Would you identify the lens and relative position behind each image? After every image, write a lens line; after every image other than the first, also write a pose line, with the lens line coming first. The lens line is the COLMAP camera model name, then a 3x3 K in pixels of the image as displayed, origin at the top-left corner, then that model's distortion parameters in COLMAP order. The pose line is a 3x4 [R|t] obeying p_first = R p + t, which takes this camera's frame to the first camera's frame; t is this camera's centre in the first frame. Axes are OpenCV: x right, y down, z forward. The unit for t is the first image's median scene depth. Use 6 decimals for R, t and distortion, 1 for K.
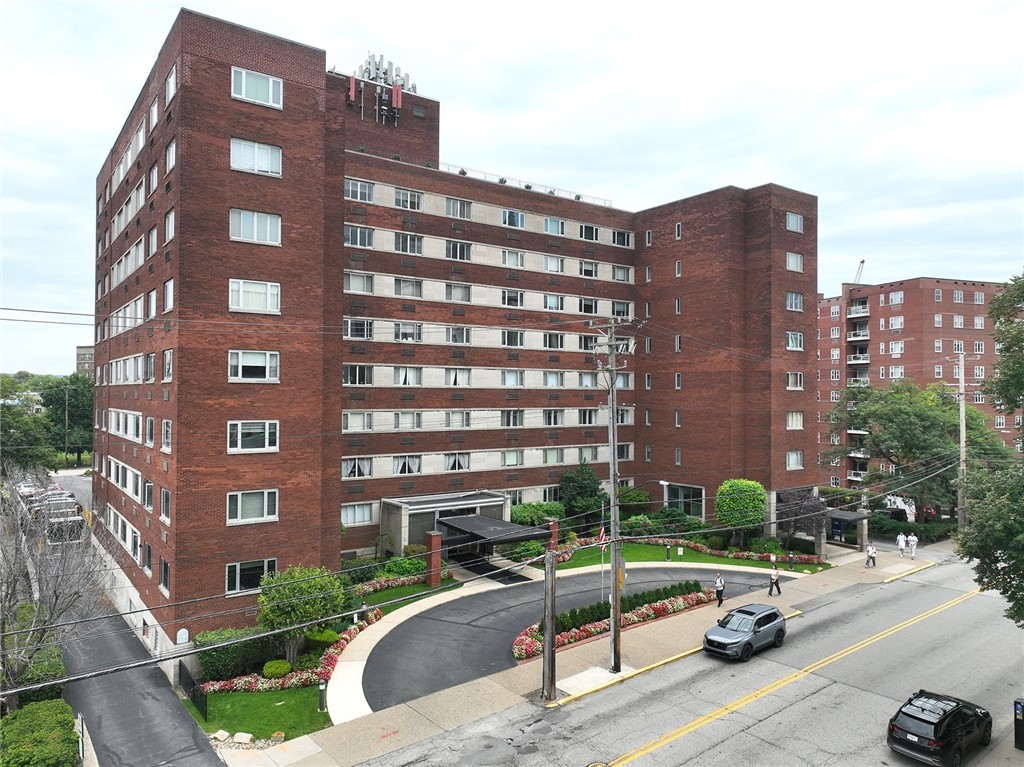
lens RADIAL K [[722.1, 0, 512.0], [0, 722.1, 383.5], [0, 0, 1]] dist [0.003525, 0.001859]
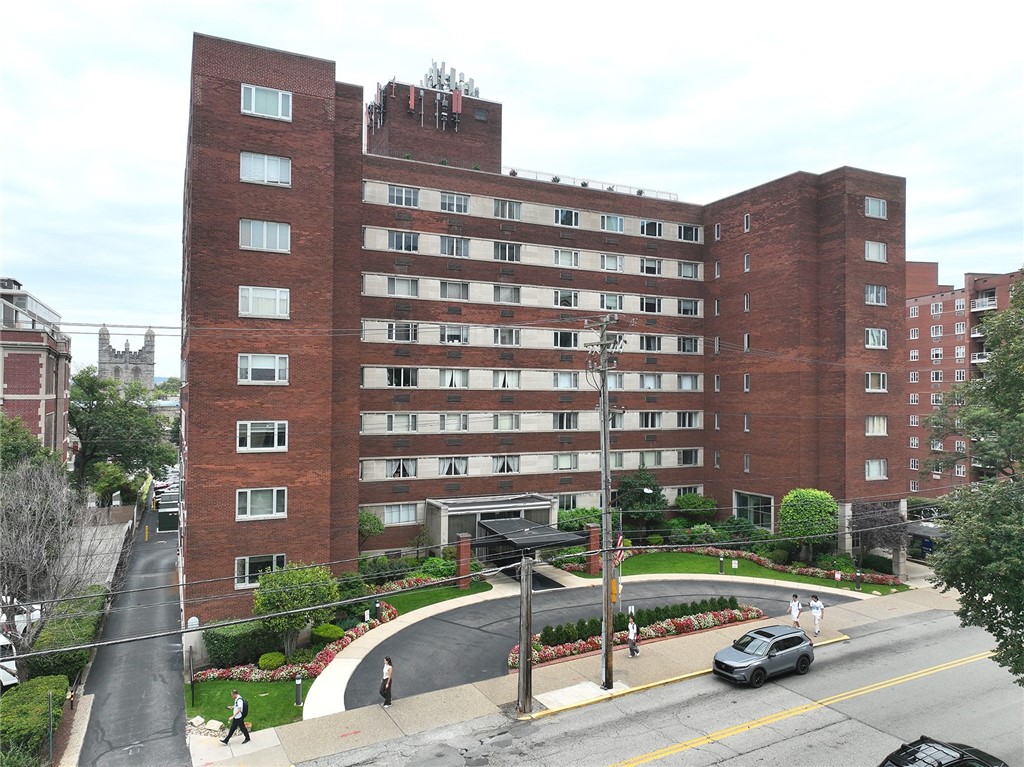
lens RADIAL K [[722.1, 0, 512.0], [0, 722.1, 383.5], [0, 0, 1]] dist [0.003525, 0.001859]
pose [[0.983139, -0.001947, -0.182848, 0.124901], [0.001361, 0.999994, -0.003331, 0.000672], [0.182853, 0.003026, 0.983136, 0.026568]]
